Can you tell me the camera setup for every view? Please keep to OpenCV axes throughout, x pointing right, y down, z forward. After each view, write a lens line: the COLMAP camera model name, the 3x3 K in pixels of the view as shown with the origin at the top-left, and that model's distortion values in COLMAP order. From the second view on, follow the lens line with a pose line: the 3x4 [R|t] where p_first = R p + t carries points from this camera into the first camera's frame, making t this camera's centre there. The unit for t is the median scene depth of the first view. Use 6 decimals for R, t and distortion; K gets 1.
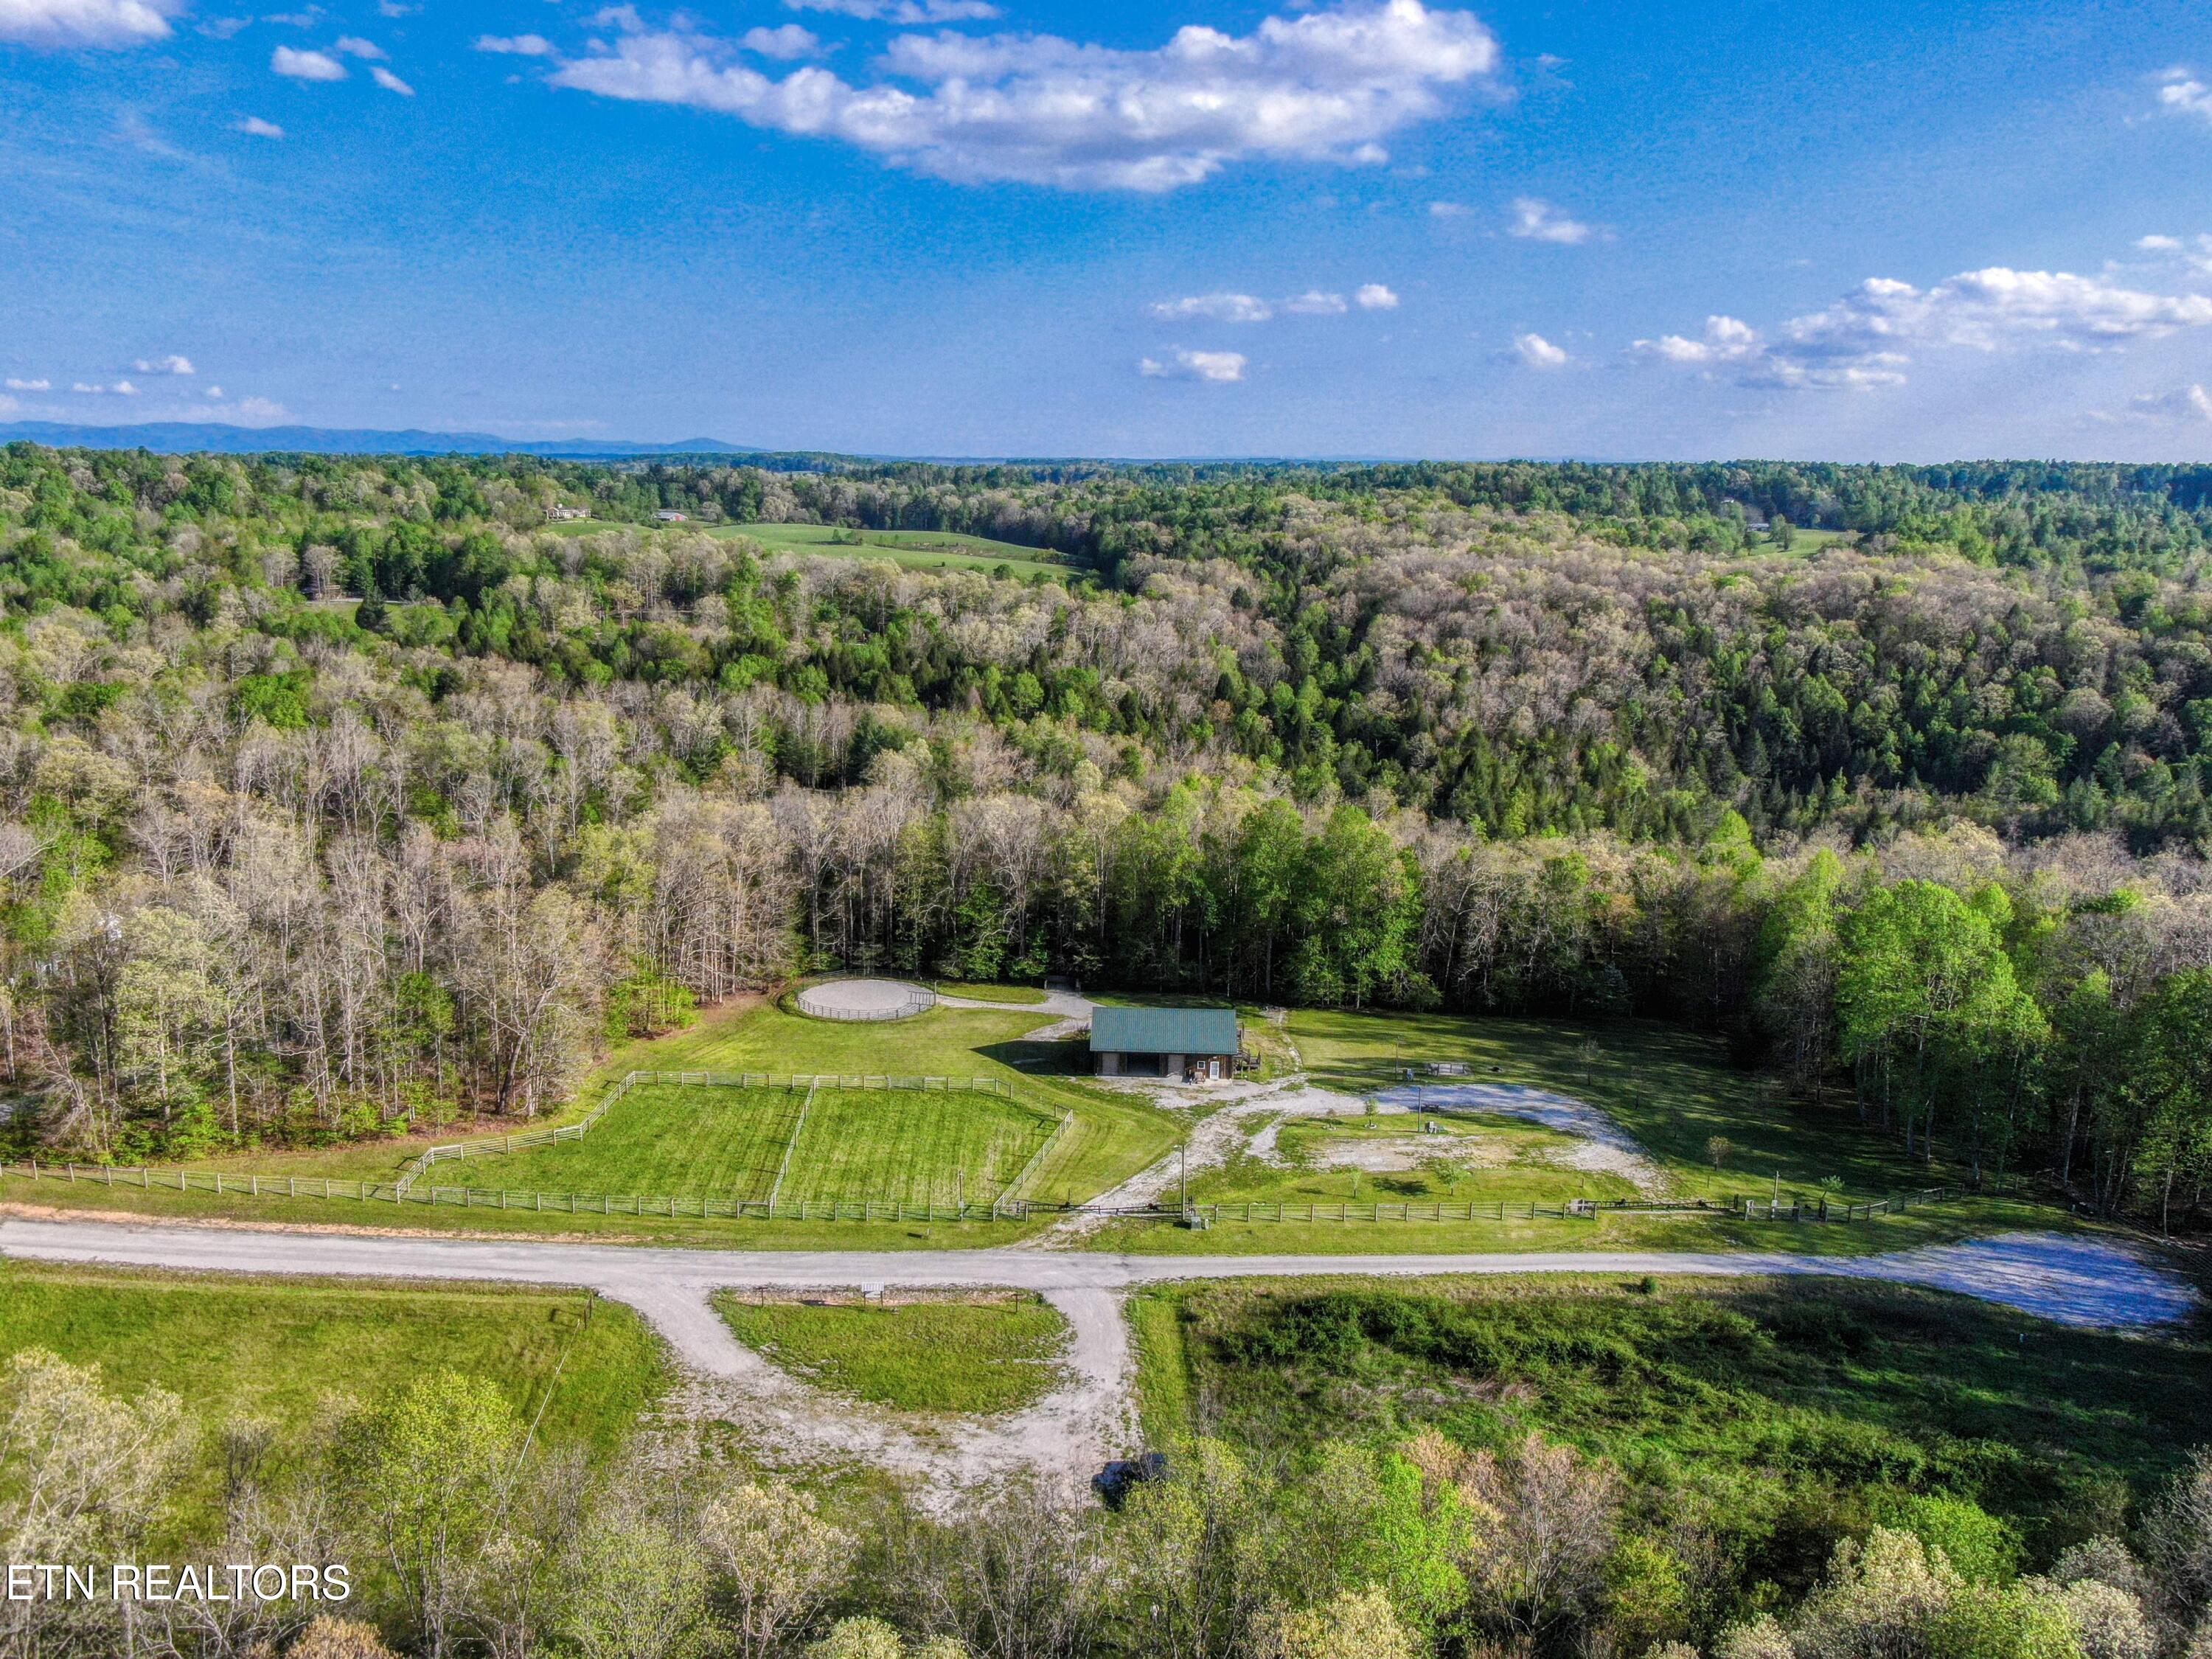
lens RADIAL K [[1575.2, 0, 1101.2], [0, 1575.2, 858.9], [0, 0, 1]] dist [-0.018645, 0.005831]
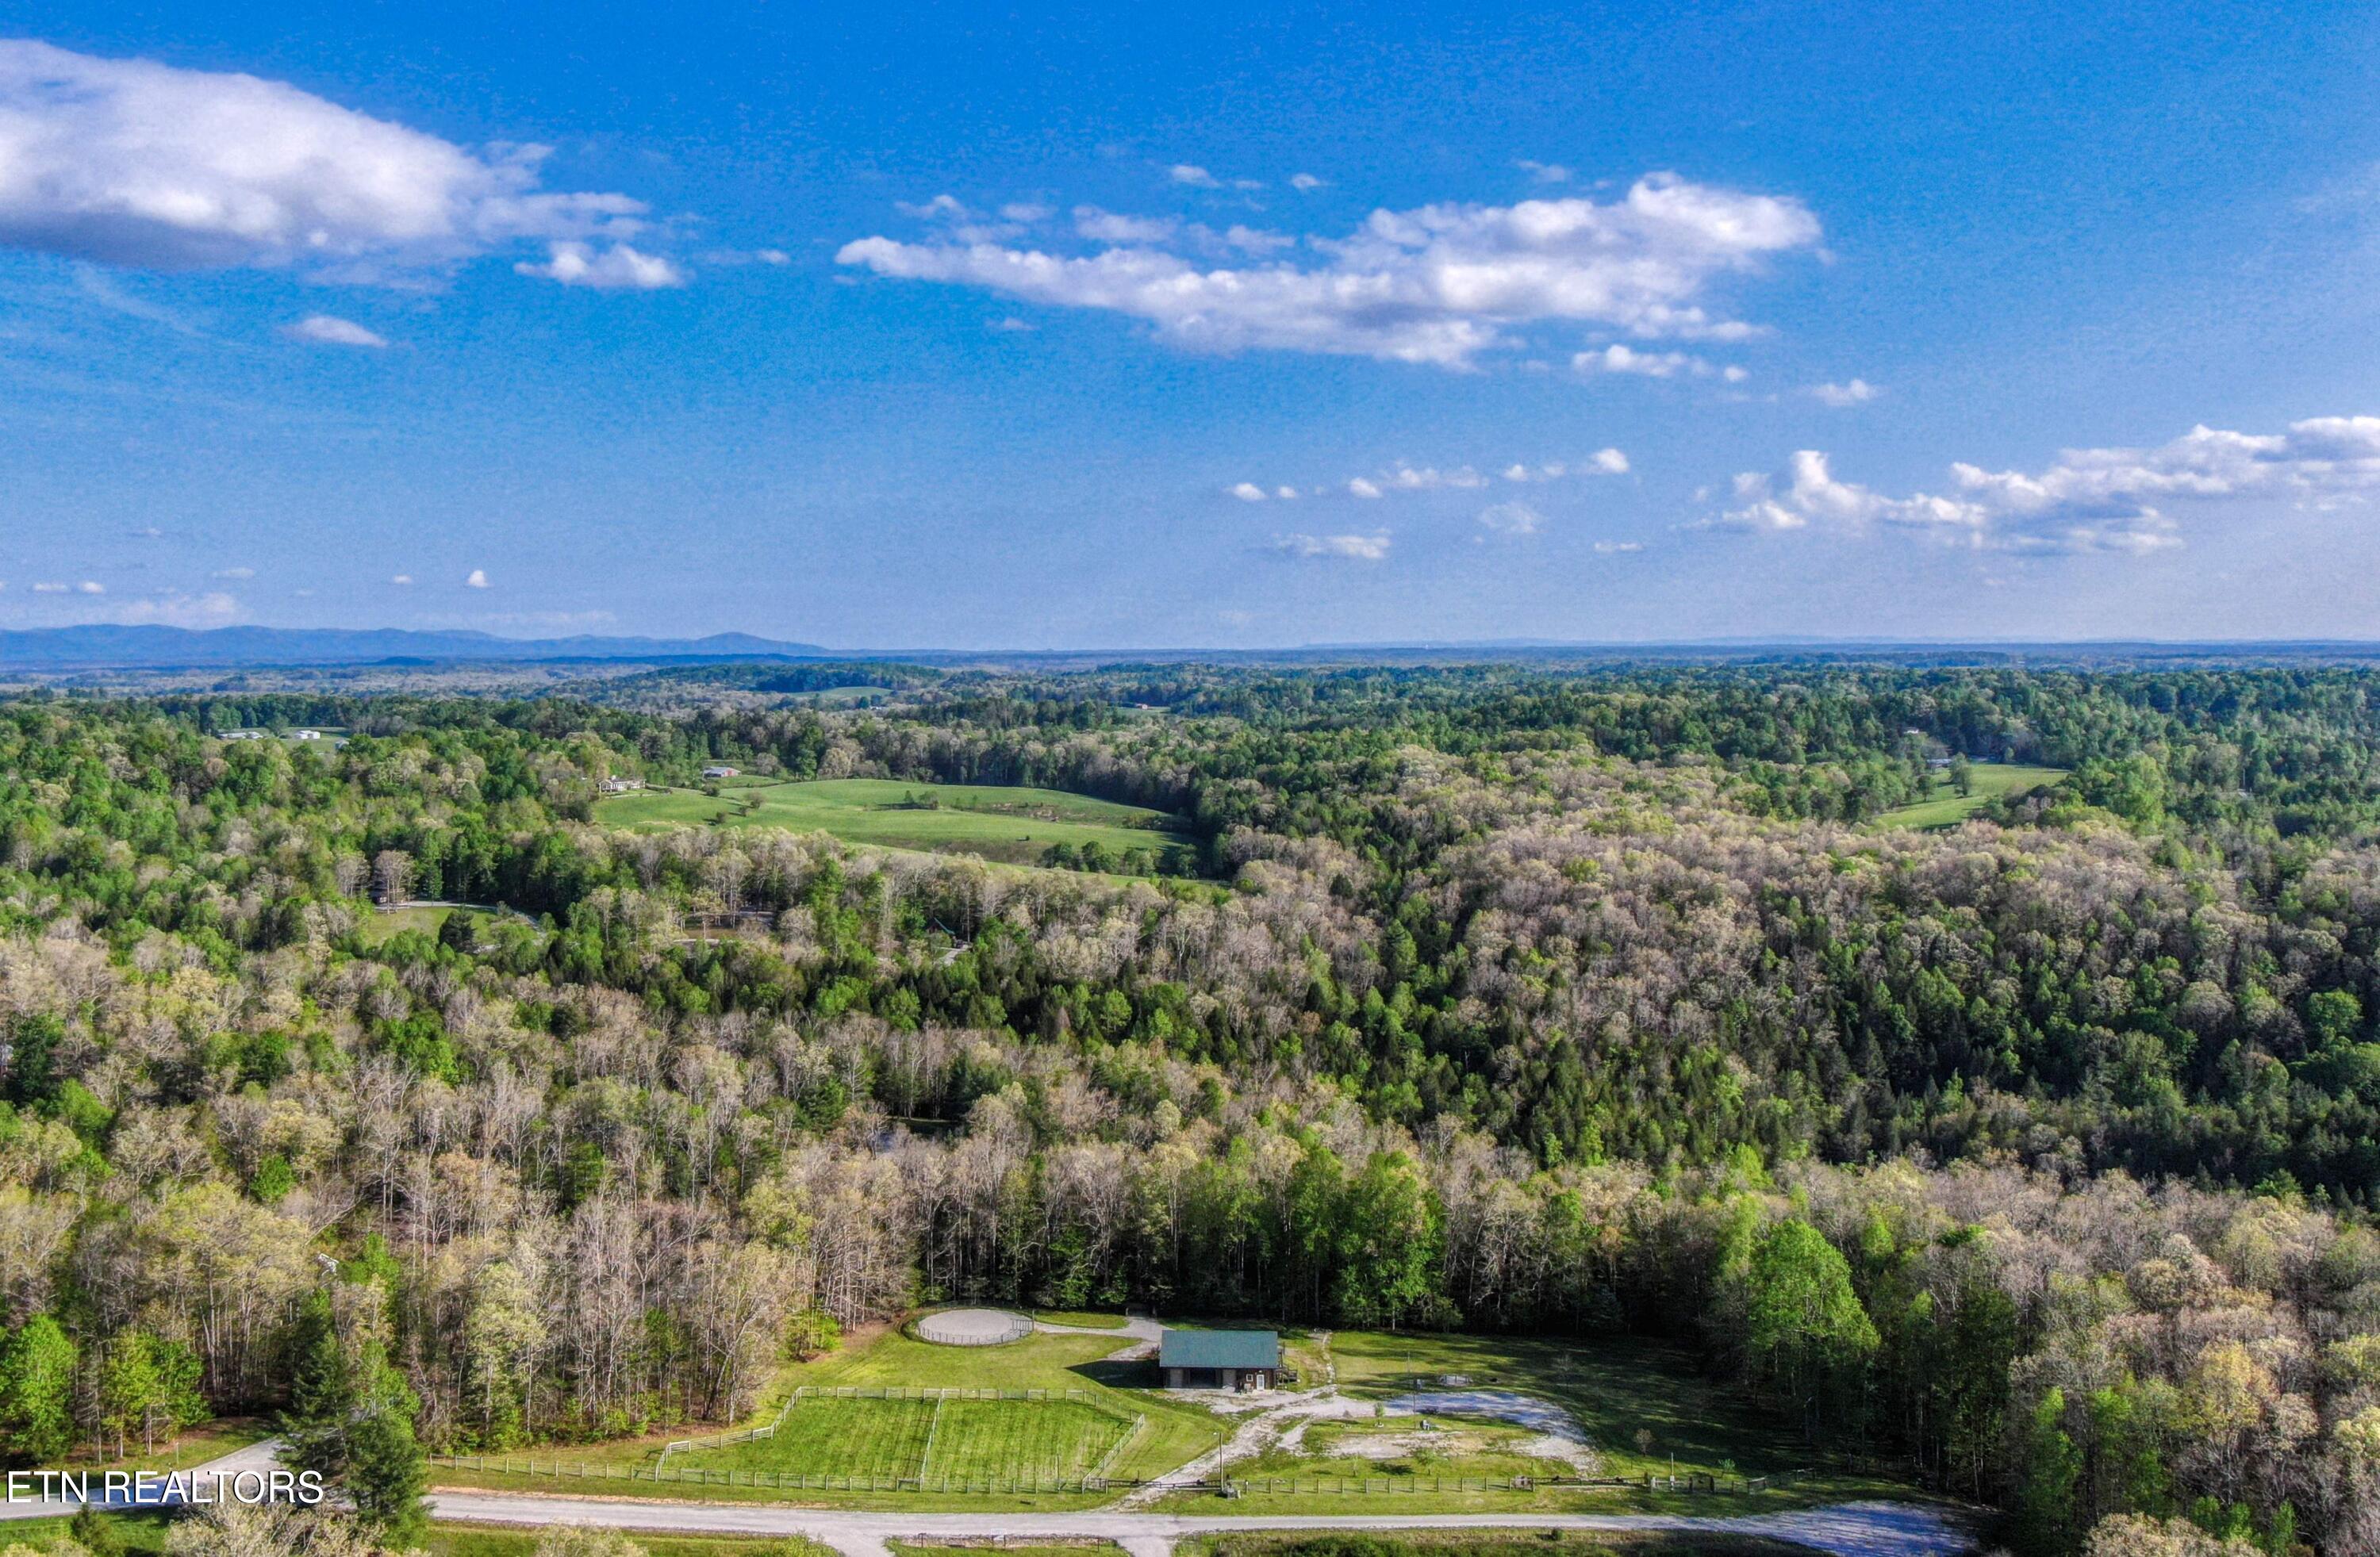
lens RADIAL K [[1960.8, 0, 1179.3], [0, 1960.8, 715.8], [0, 0, 1]] dist [-0.014259, 0.046101]
pose [[0.999712, -0.016785, -0.017141, 0.017800], [0.012756, 0.977027, -0.212734, -0.021100], [0.020318, 0.212454, 0.976960, -0.254893]]
